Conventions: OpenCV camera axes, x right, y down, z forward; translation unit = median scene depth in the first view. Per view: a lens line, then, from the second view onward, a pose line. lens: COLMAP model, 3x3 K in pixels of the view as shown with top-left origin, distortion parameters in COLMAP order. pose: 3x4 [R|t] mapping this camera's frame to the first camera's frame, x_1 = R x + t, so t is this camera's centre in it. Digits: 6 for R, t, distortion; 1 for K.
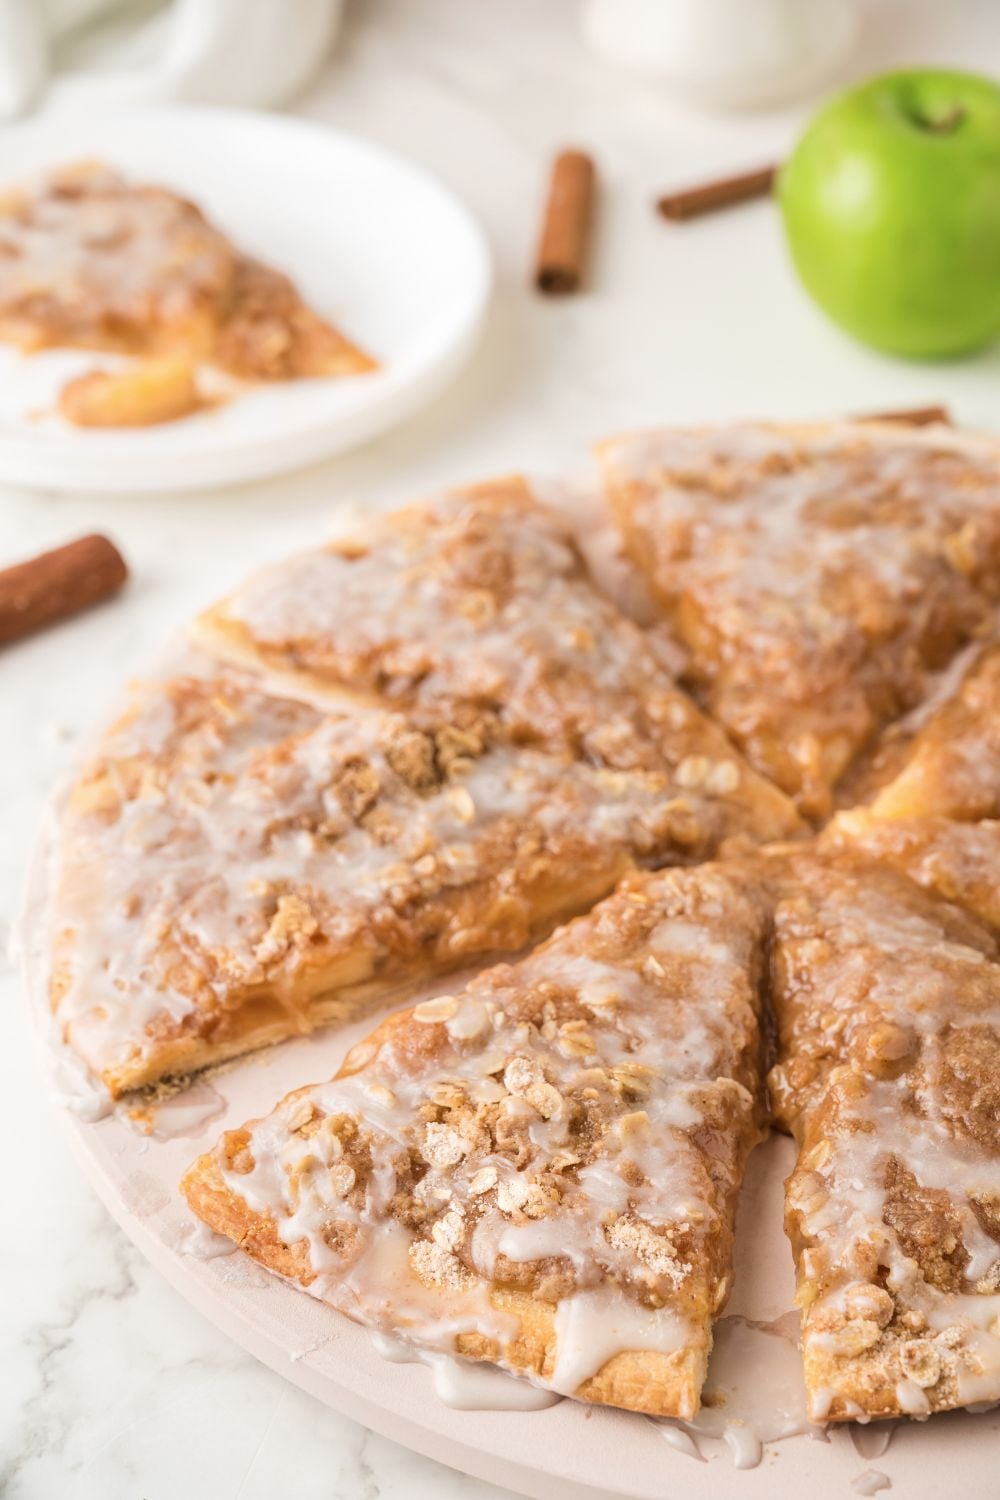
lens RADIAL K [[3068.2, 0, 506.0], [0, 3068.2, 749.3], [0, 0, 1]] dist [-0.003578, 0.000000]
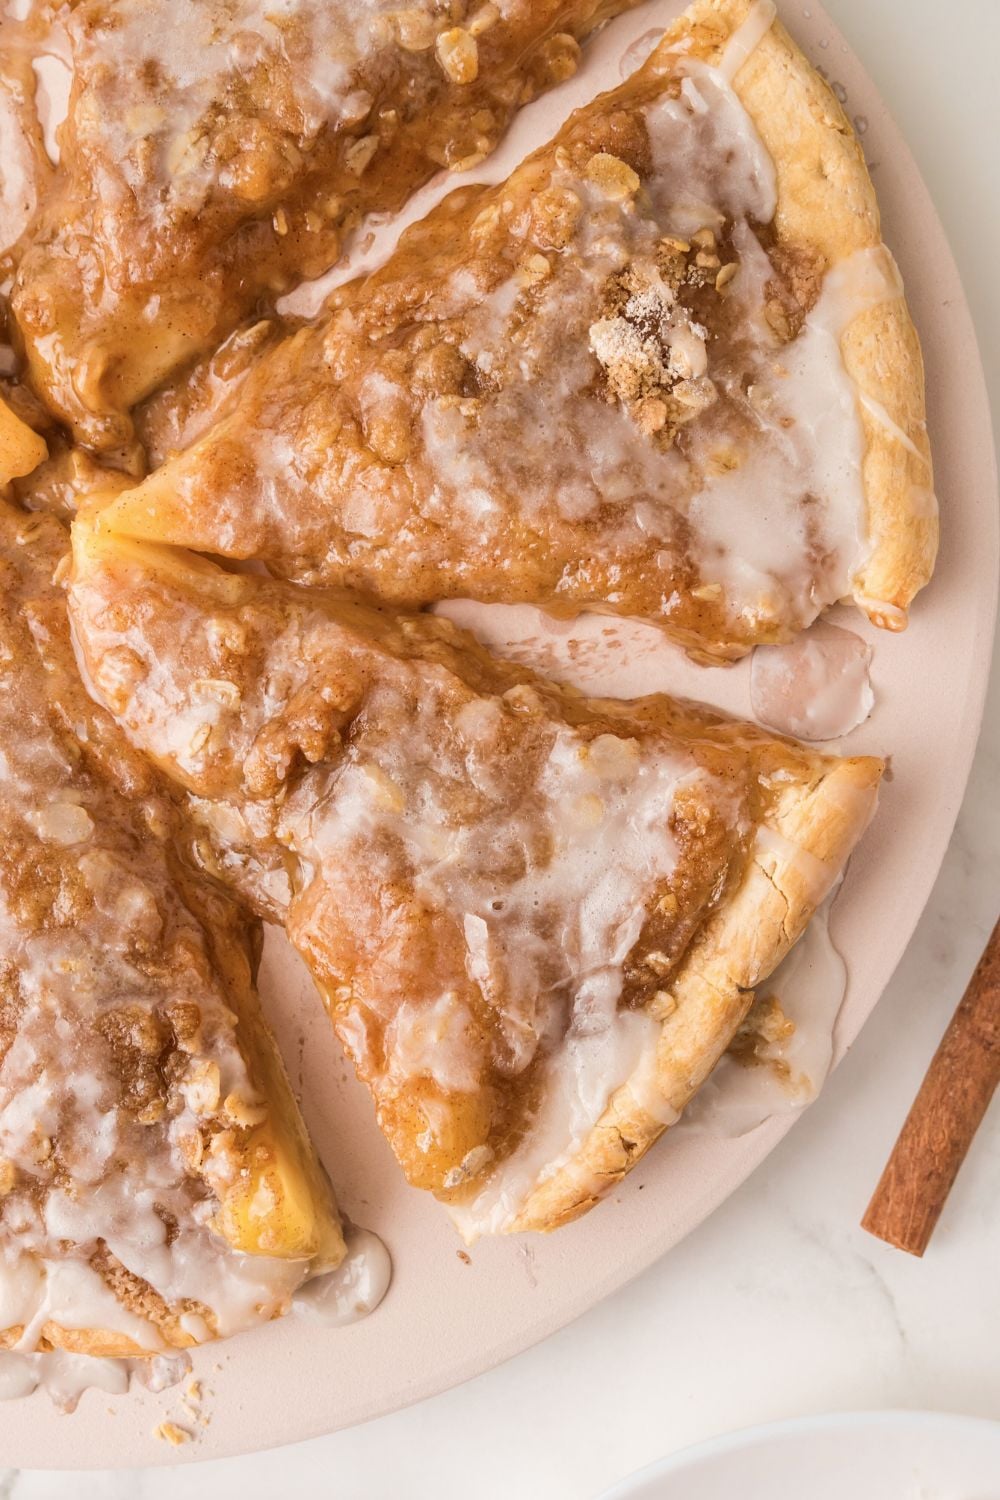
lens RADIAL K [[1529.1, 0, 498.7], [0, 1529.1, 774.4], [0, 0, 1]] dist [-0.015740, 0.000000]
pose [[0.940299, 0.336330, -0.052152, 0.275554], [-0.171695, 0.601052, 0.780550, -0.288624], [0.293868, -0.724996, 0.622915, 0.771272]]
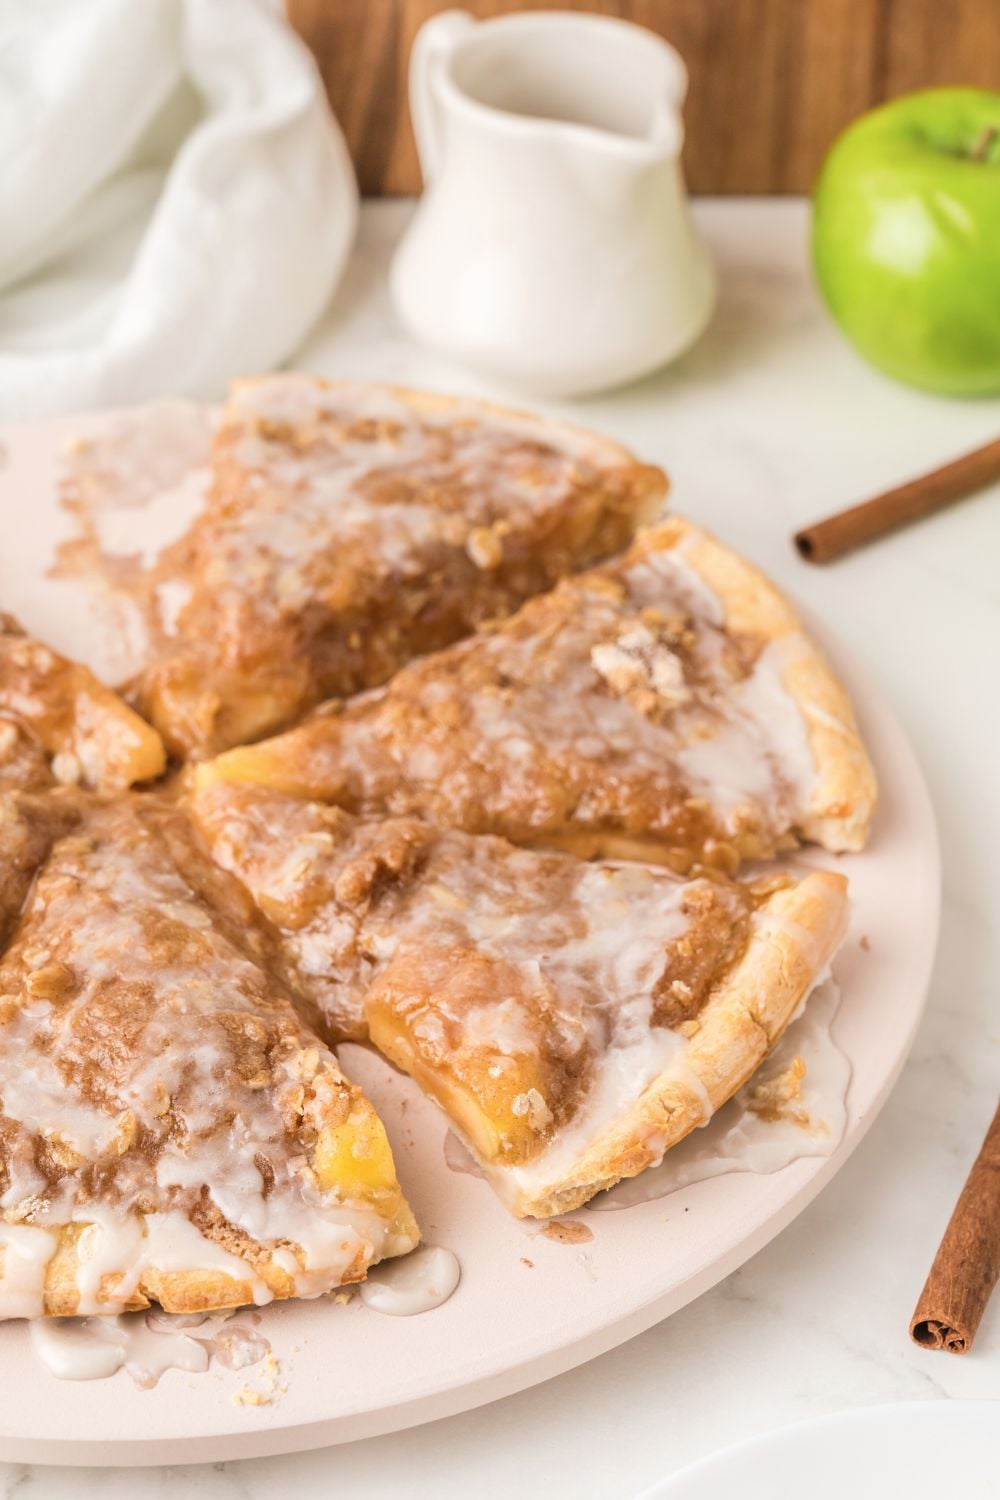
lens RADIAL K [[3382.3, 0, 506.3], [0, 3382.3, 756.6], [0, 0, 1]] dist [0.001924, 0.000000]
pose [[0.954488, 0.180315, -0.237570, 0.506455], [-0.173736, 0.983596, 0.048525, -0.060075], [0.242423, -0.005042, 0.970158, -0.082638]]
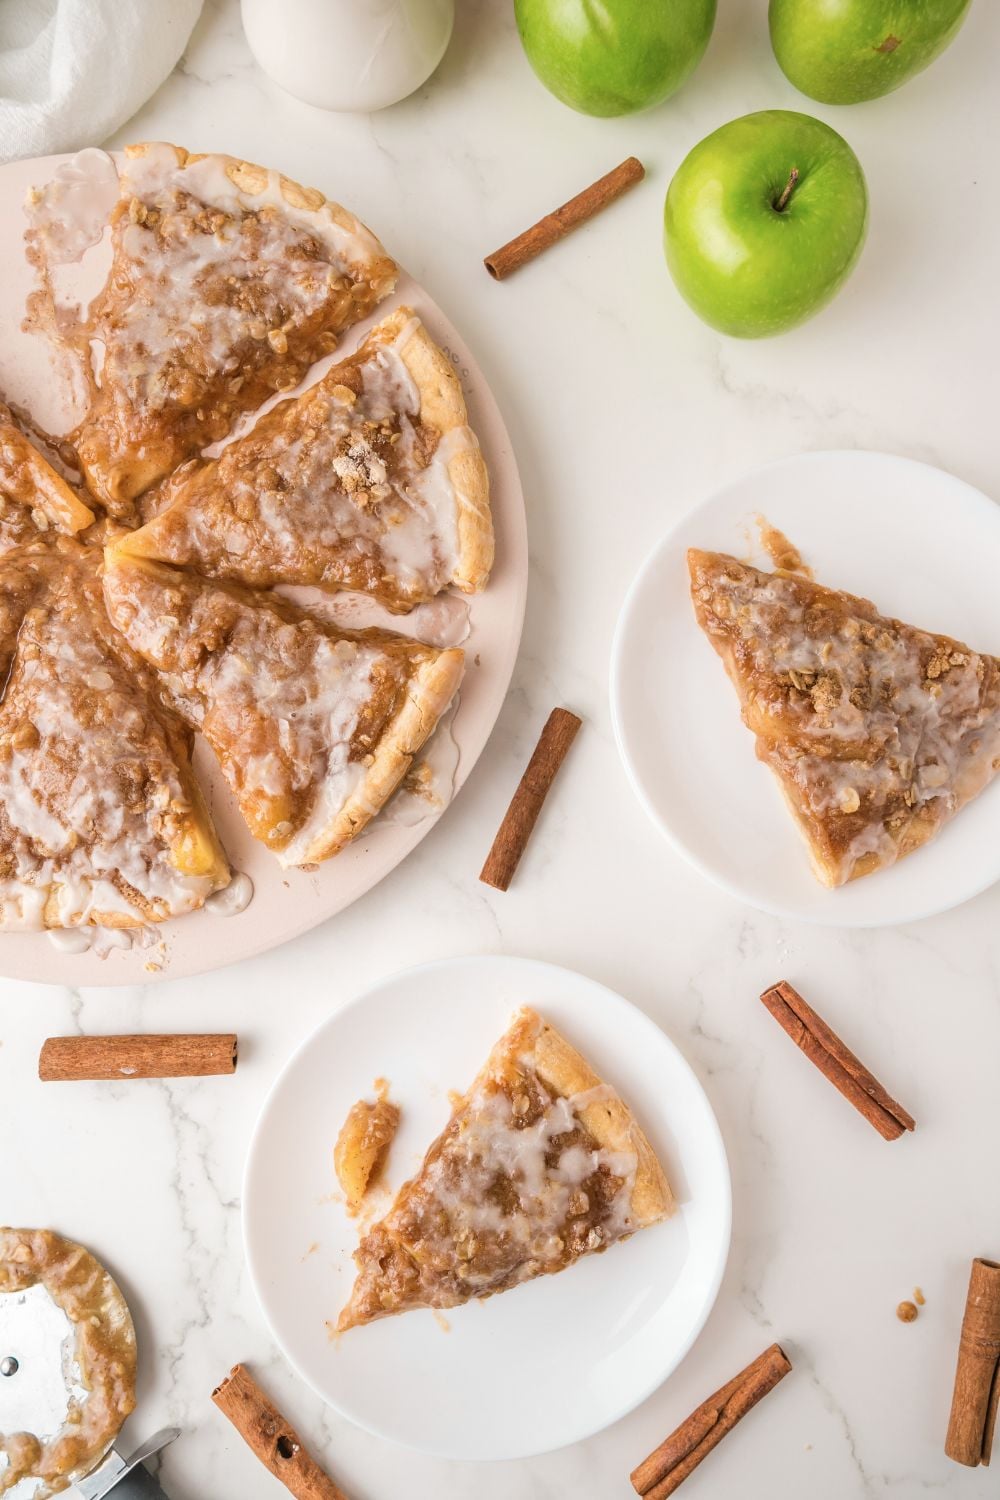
lens RADIAL K [[1030.2, 0, 486.1], [0, 1030.2, 770.9], [0, 0, 1]] dist [-0.020770, 0.025884]
pose [[0.944383, 0.327656, -0.027986, 0.405737], [-0.193179, 0.621626, 0.759120, -0.423210], [0.266127, -0.711493, 0.650349, 0.601046]]
